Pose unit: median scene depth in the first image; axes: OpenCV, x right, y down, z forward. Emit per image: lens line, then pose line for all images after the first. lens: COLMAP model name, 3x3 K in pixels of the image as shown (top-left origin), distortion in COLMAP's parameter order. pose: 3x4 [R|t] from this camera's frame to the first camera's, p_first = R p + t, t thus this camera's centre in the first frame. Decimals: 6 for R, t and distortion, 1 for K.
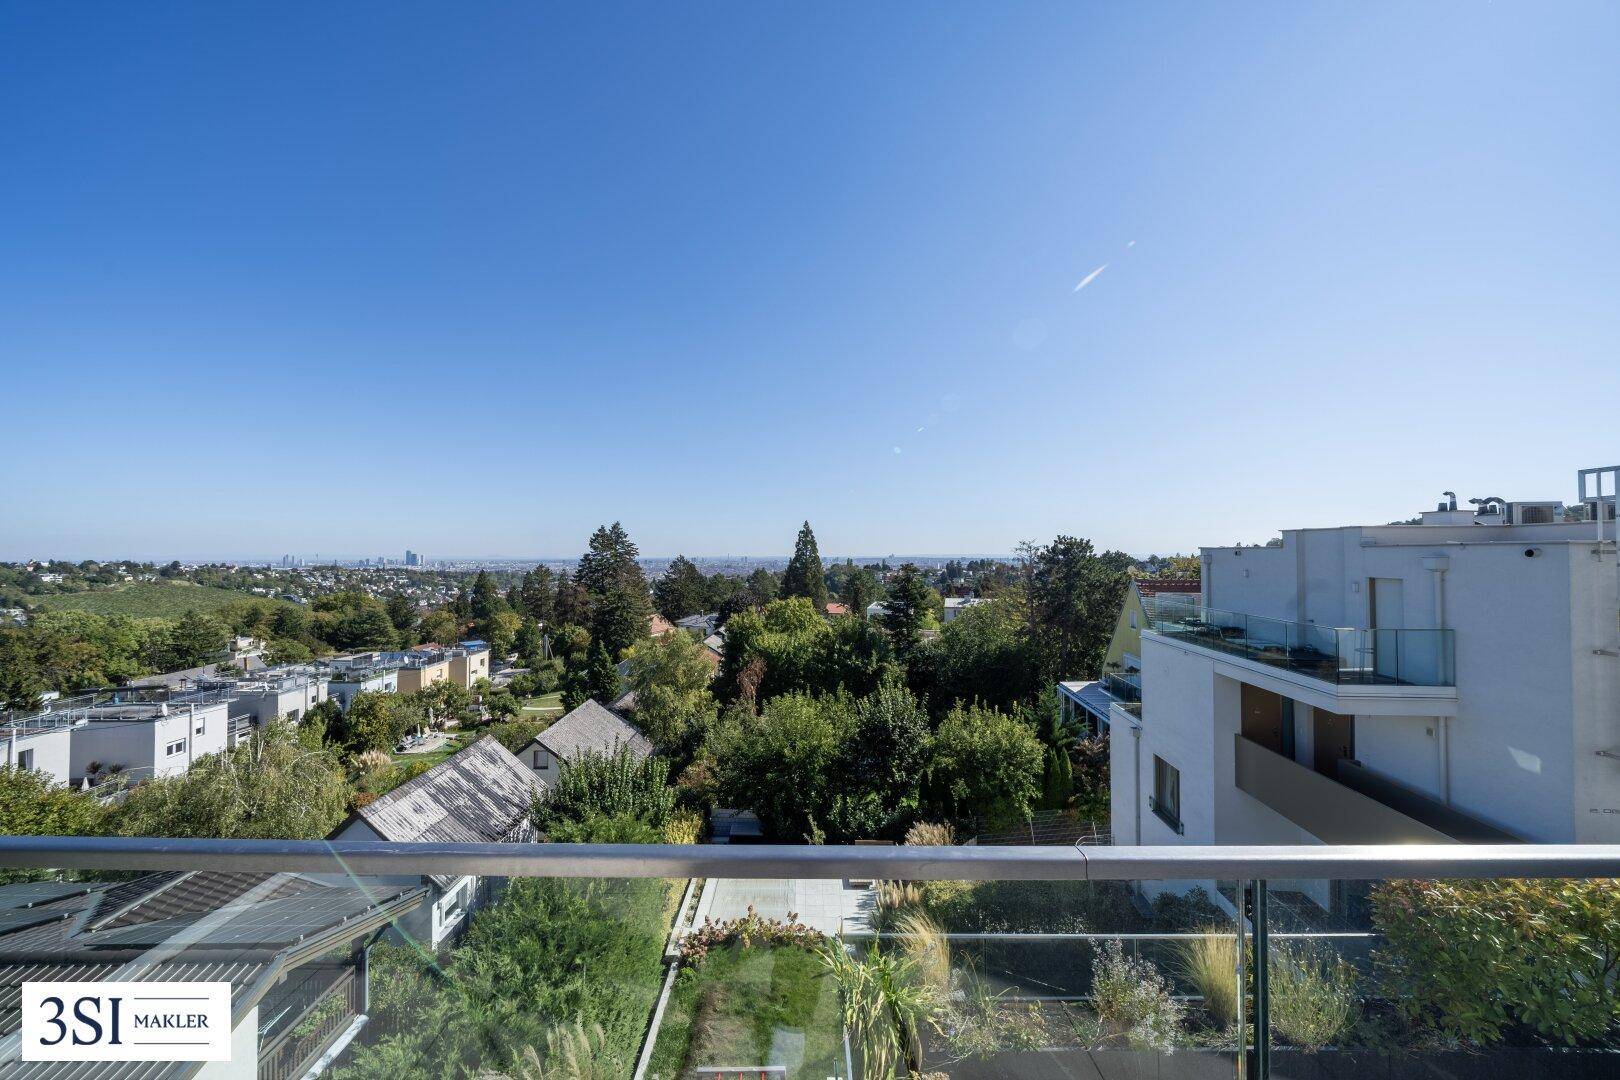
lens RADIAL K [[558.1, 0, 800.5], [0, 558.1, 541.2], [0, 0, 1]] dist [-0.005510, -0.000387]
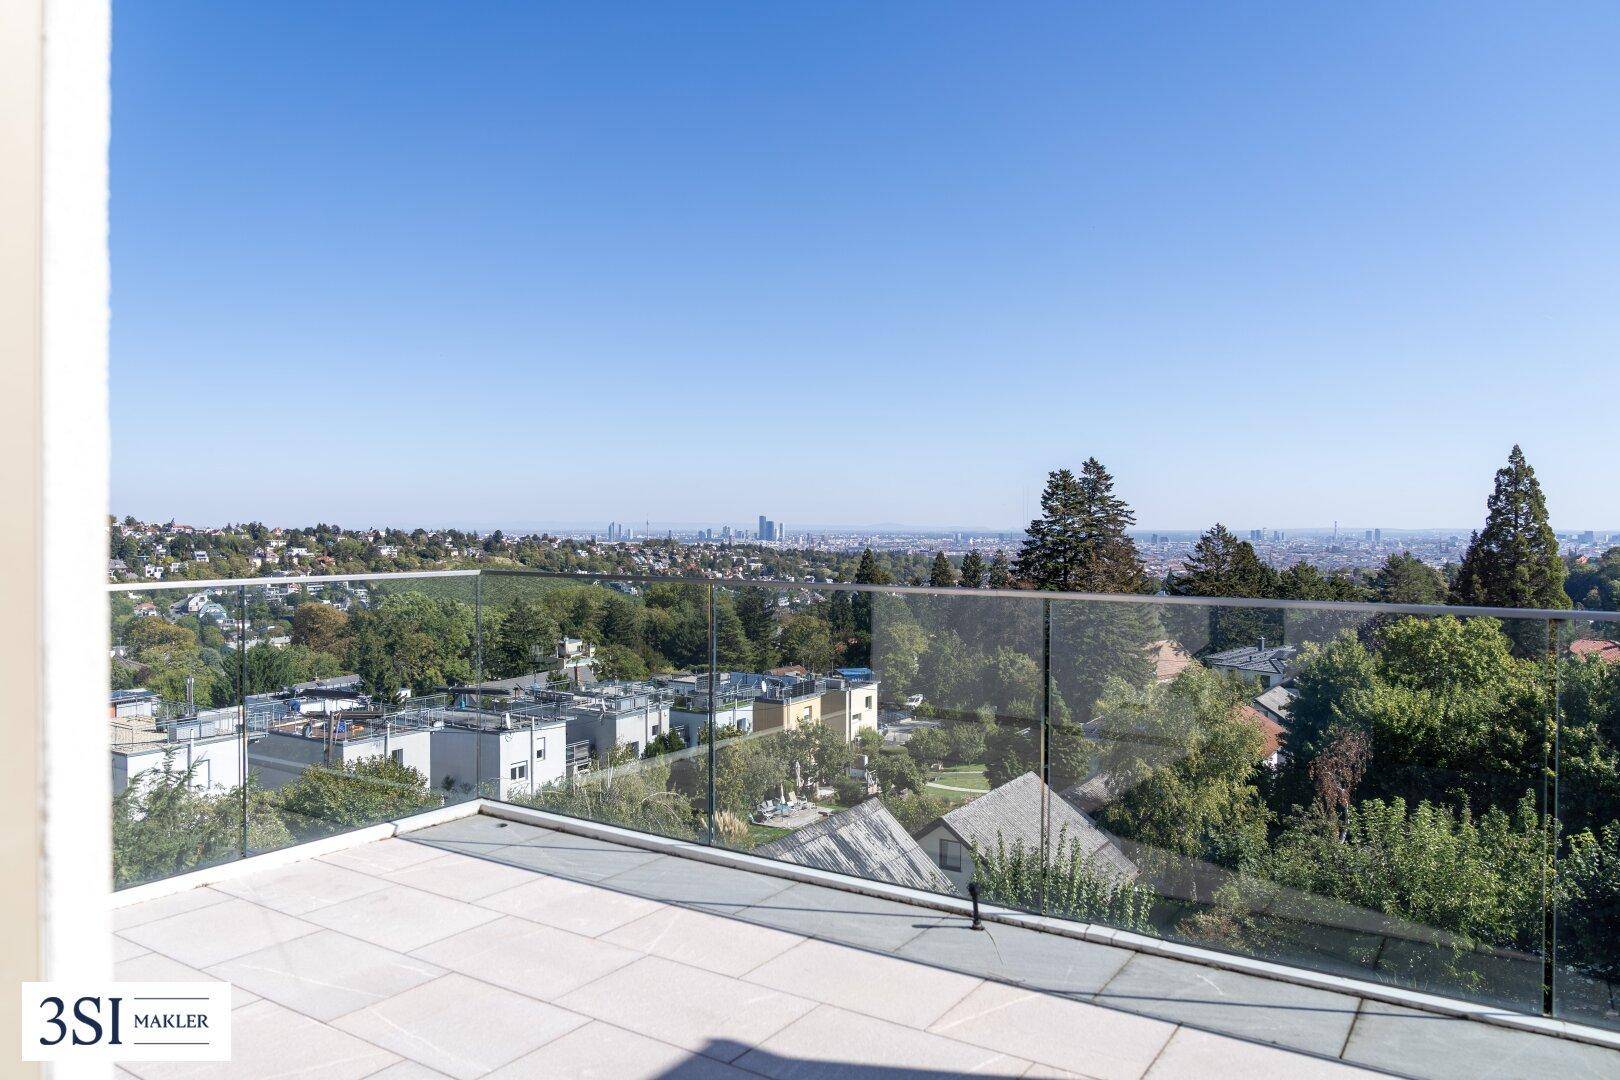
lens RADIAL K [[1115.3, 0, 808.1], [0, 1115.3, 537.6], [0, 0, 1]] dist [-0.037681, 0.026471]
pose [[0.840496, 0.010110, -0.541724, 0.035975], [0.009632, 0.999389, 0.033595, 0.000494], [0.541732, -0.033455, 0.839885, -0.059042]]
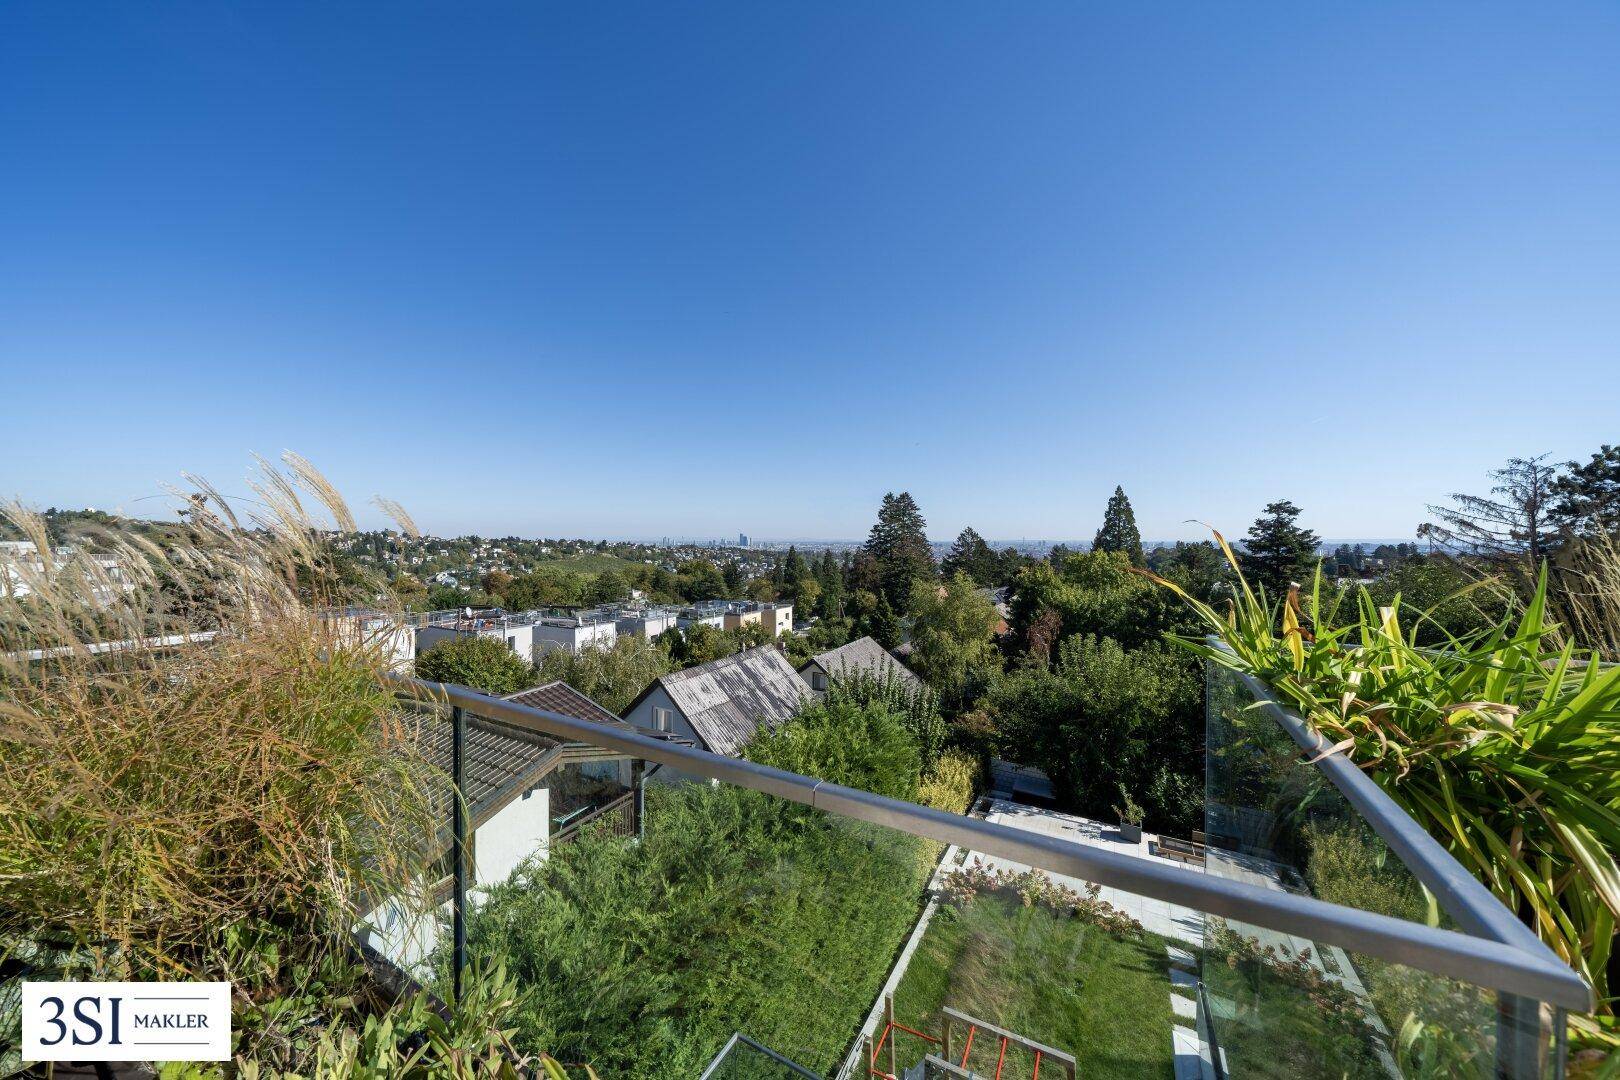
lens RADIAL K [[558.1, 0, 798.0], [0, 558.1, 543.0], [0, 0, 1]] dist [-0.005510, -0.000387]
pose [[0.871486, 0.009099, -0.490336, 0.000670], [0.006914, 0.999501, 0.030834, 0.062649], [0.490371, -0.030262, 0.870988, 0.056574]]
